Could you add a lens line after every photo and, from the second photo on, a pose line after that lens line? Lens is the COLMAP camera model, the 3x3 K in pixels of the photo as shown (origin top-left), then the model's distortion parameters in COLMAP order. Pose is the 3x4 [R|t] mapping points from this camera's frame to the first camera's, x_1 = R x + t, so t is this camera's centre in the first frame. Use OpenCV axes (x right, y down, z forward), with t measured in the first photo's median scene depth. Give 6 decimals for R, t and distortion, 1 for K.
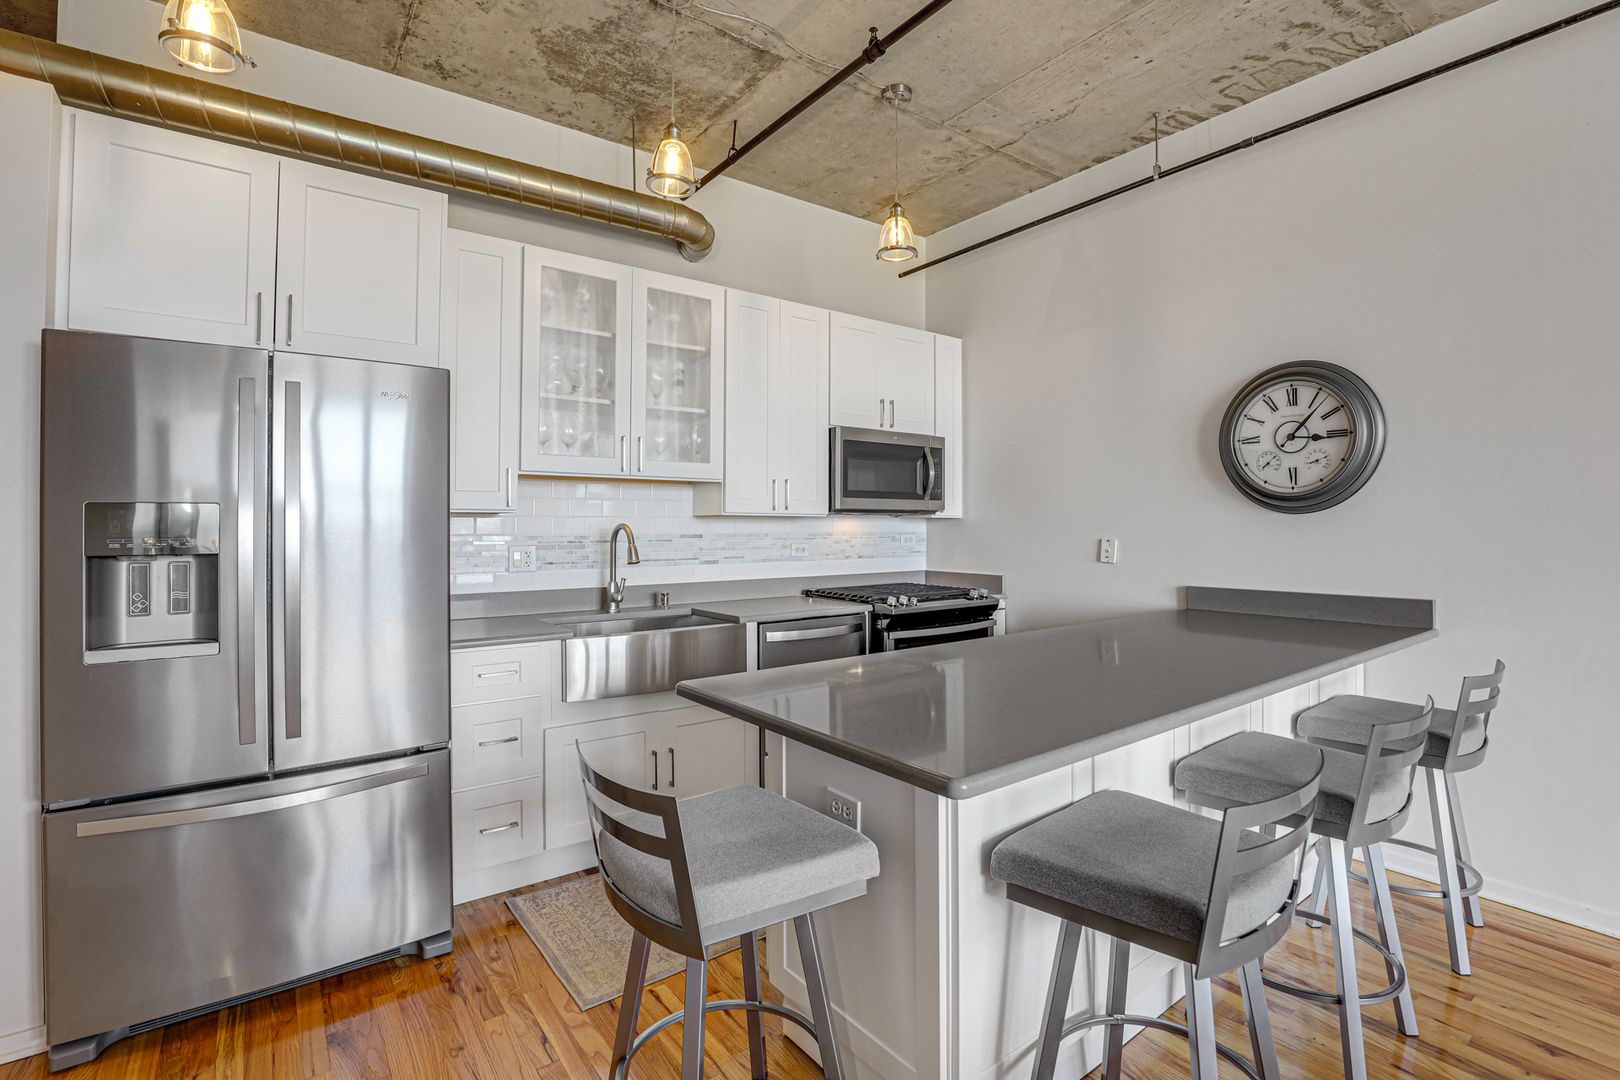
lens RADIAL K [[748.9, 0, 813.0], [0, 748.9, 522.2], [0, 0, 1]] dist [-0.015769, 0.001947]
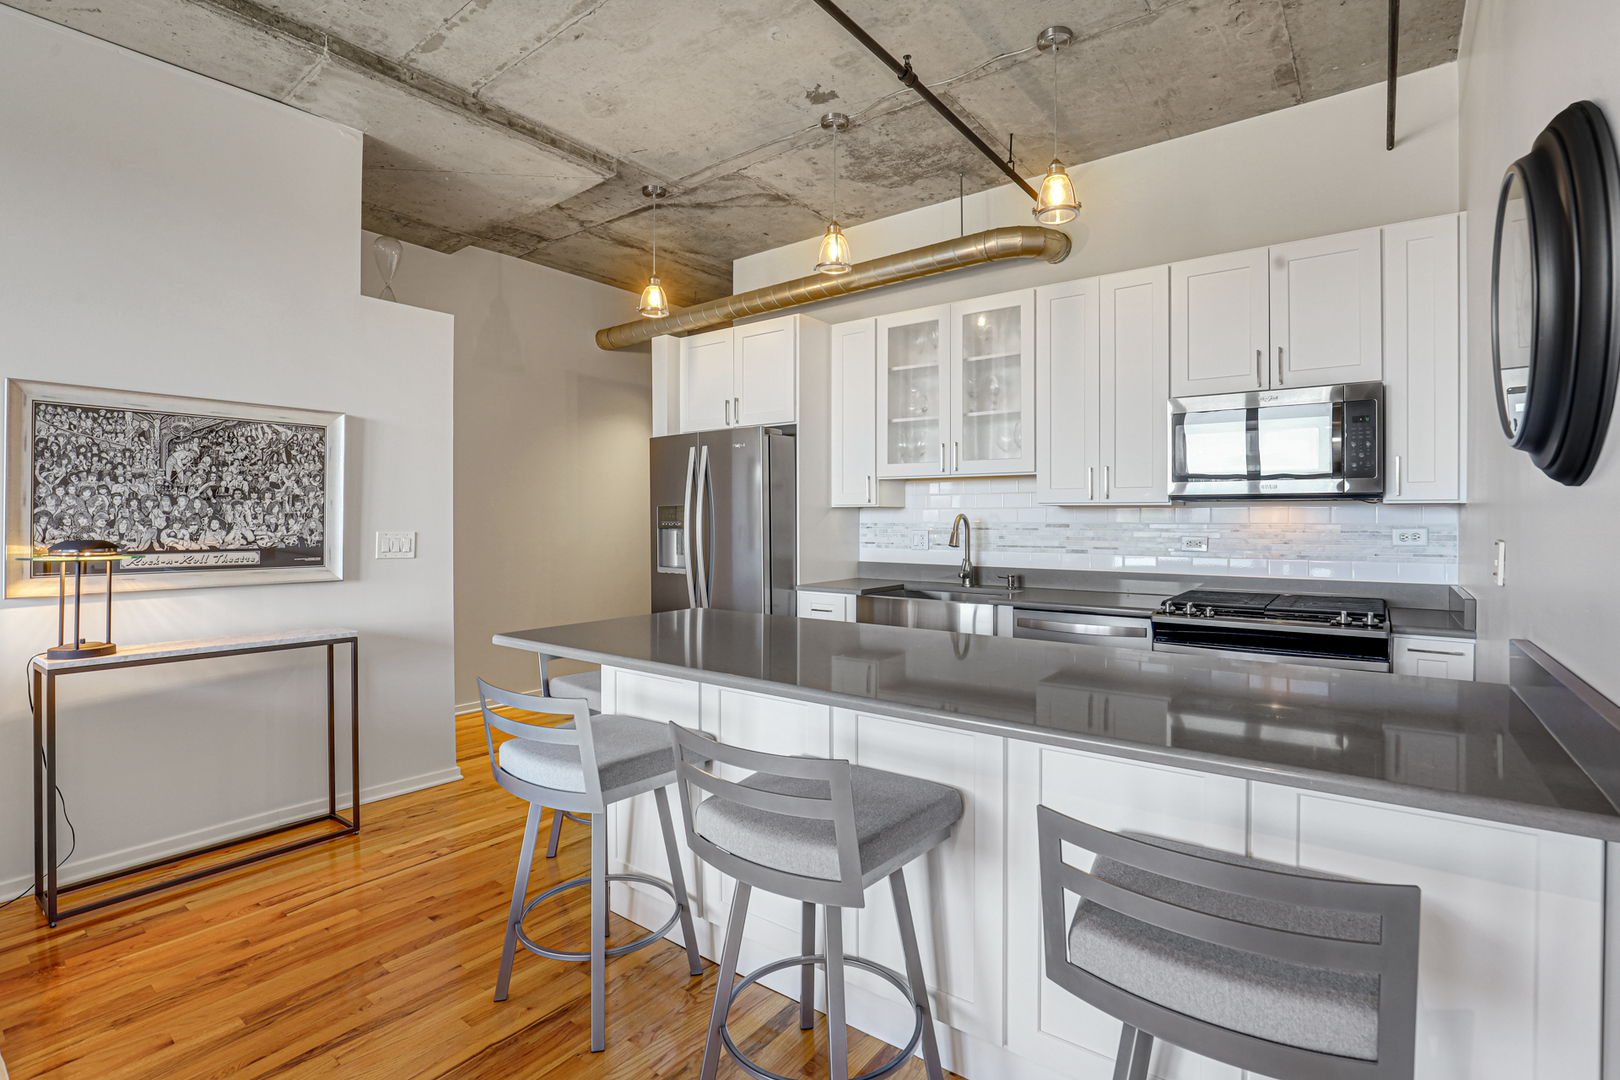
lens RADIAL K [[748.9, 0, 814.8], [0, 748.9, 532.2], [0, 0, 1]] dist [-0.015769, 0.001947]
pose [[0.271404, 0.019940, -0.962259, 0.766289], [0.004225, 0.999751, 0.021909, 0.003811], [0.962456, -0.010012, 0.271252, 0.398150]]
